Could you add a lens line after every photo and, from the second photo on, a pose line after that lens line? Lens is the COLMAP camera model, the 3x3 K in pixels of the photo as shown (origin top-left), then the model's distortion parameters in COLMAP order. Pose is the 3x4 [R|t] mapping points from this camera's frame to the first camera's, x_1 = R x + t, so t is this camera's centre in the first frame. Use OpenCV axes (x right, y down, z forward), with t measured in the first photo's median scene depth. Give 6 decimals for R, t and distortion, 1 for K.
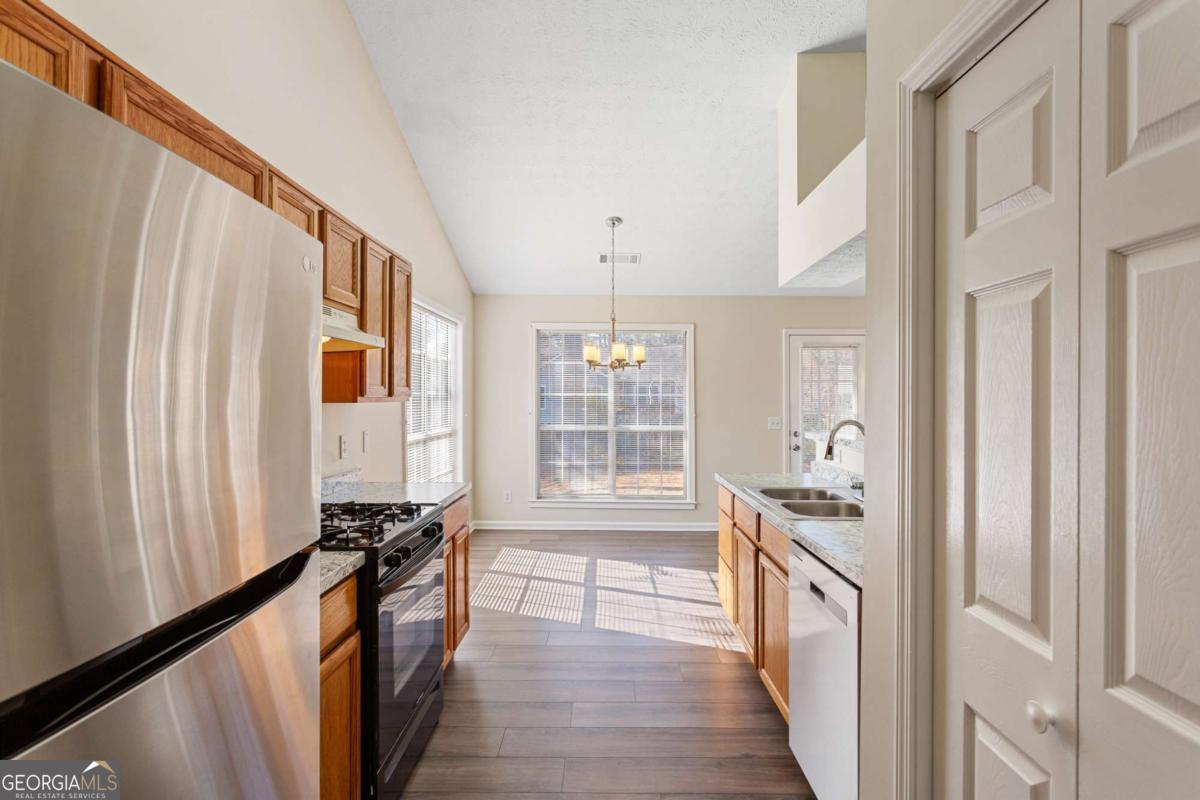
lens RADIAL K [[657.0, 0, 600.5], [0, 657.0, 395.2], [0, 0, 1]] dist [0.001454, 0.000034]
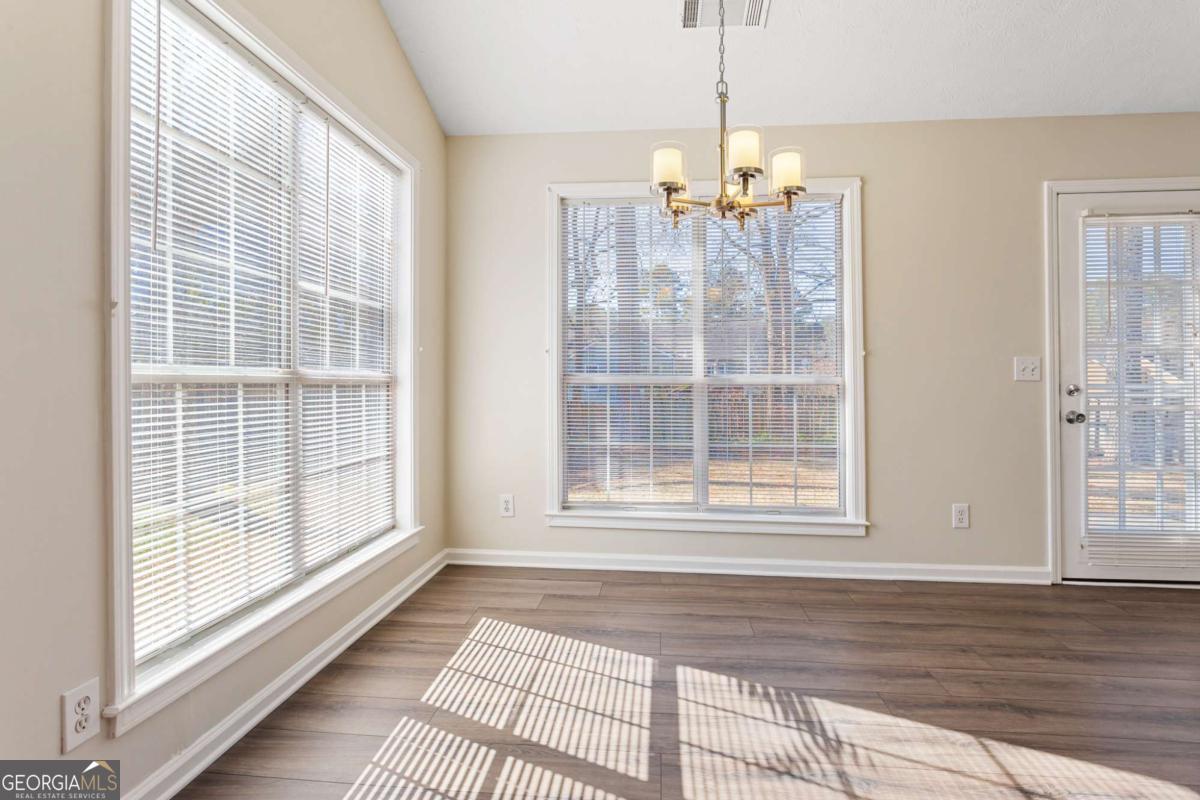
lens RADIAL K [[609.1, 0, 593.0], [0, 609.1, 388.8], [0, 0, 1]] dist [-0.001927, 0.000017]
pose [[0.994781, -0.002666, -0.102000, -0.019227], [0.002476, 0.999995, -0.001993, 0.058552], [0.102005, 0.001730, 0.994782, 0.502760]]
